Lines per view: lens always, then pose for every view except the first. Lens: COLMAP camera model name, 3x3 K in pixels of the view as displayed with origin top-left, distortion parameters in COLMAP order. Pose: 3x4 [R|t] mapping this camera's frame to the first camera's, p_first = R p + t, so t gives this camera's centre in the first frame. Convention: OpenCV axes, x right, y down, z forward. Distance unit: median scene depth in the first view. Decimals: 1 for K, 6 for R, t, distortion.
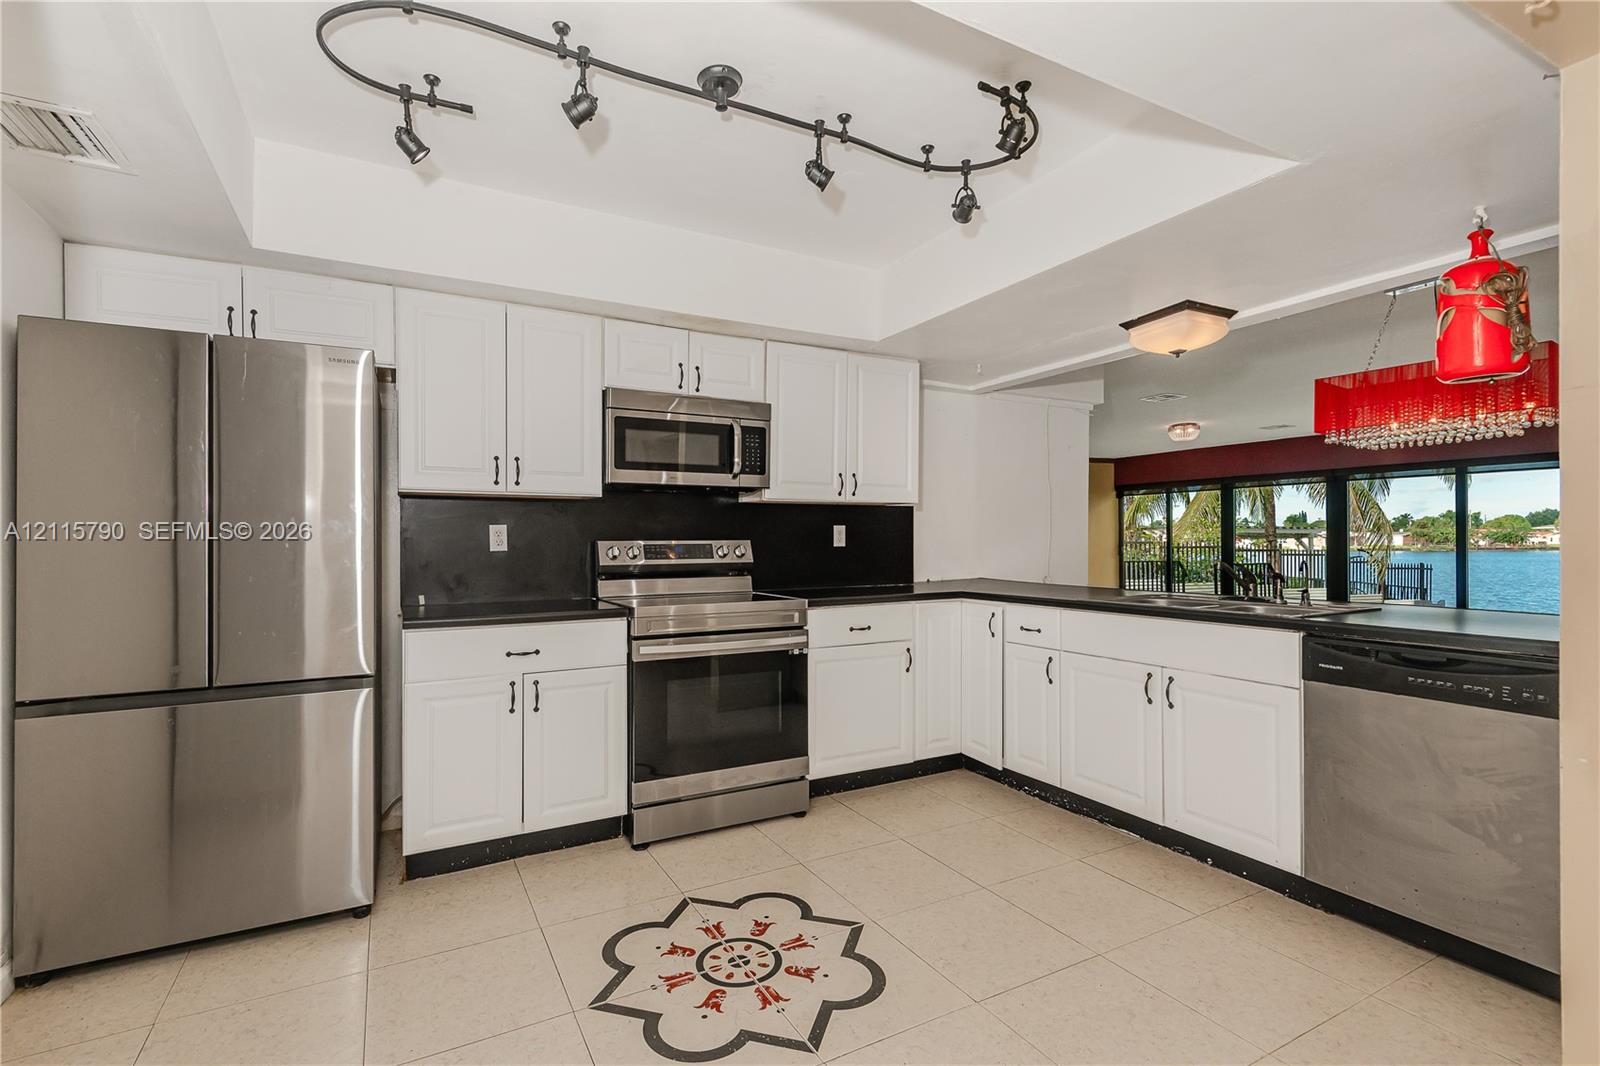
lens RADIAL K [[730.8, 0, 769.2], [0, 730.8, 531.0], [0, 0, 1]] dist [0.020551, -0.001370]
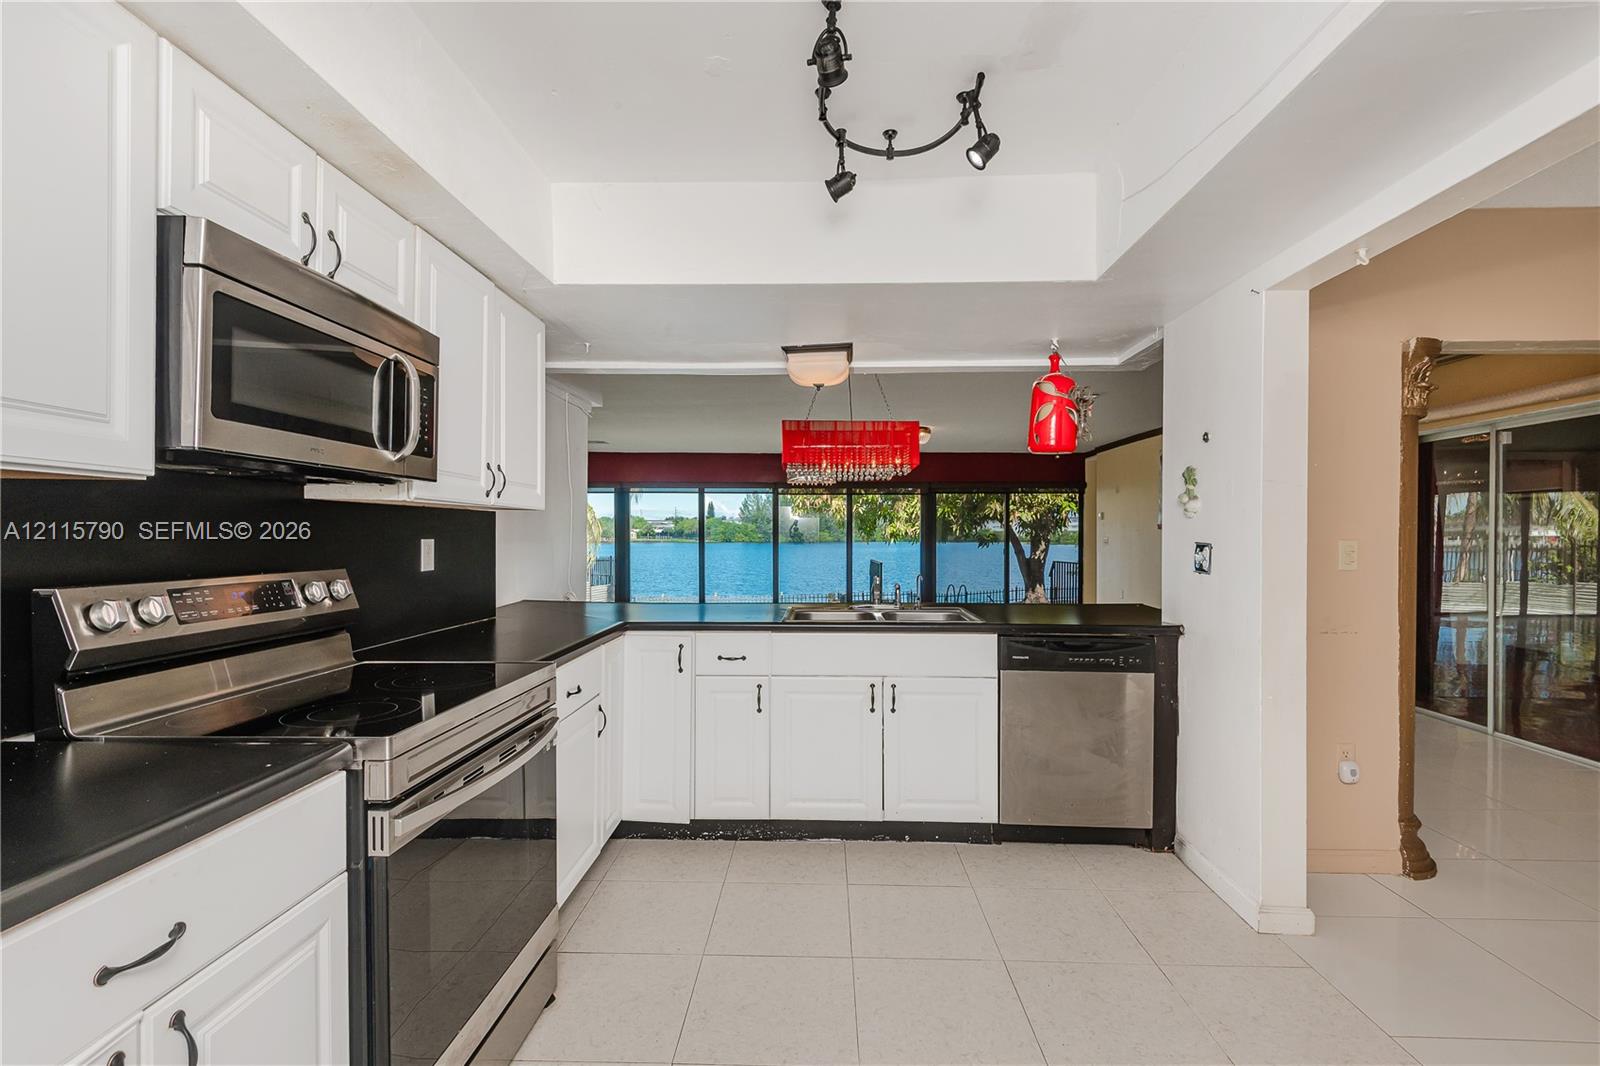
lens RADIAL K [[730.8, 0, 800.6], [0, 730.8, 535.7], [0, 0, 1]] dist [0.020551, -0.001370]
pose [[0.489142, 0.002967, 0.872199, -0.400633], [-0.017184, 0.999833, 0.006236, -0.025448], [-0.872035, -0.018039, 0.489111, 0.484712]]
